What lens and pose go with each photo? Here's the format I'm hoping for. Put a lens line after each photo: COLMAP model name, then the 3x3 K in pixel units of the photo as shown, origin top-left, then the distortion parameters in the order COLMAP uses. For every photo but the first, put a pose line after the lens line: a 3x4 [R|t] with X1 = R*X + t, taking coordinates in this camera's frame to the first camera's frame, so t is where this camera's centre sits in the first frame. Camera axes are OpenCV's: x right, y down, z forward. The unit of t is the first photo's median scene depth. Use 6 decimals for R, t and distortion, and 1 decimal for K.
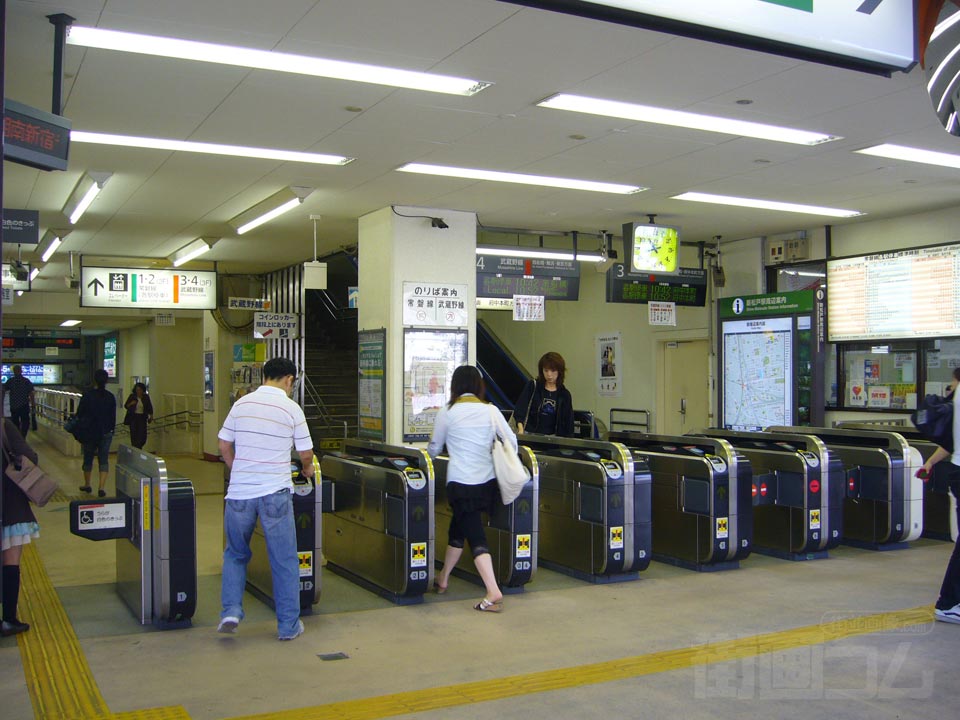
lens RADIAL K [[1050.0, 0, 473.4], [0, 1050.0, 360.6], [0, 0, 1]] dist [-0.059669, 0.000000]
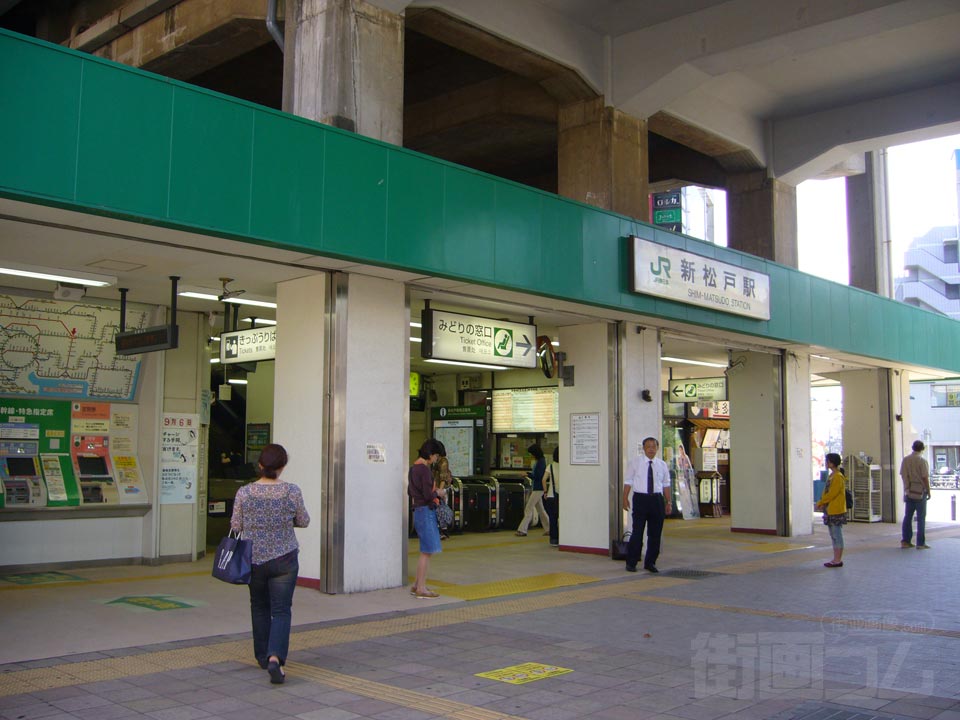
lens RADIAL K [[1050.0, 0, 481.7], [0, 1050.0, 358.2], [0, 0, 1]] dist [-0.059669, 0.000000]
pose [[0.939087, 0.035796, 0.341811, -0.327718], [-0.009267, 0.996837, -0.078931, -0.003047], [-0.343555, 0.070956, 0.936448, -0.772669]]
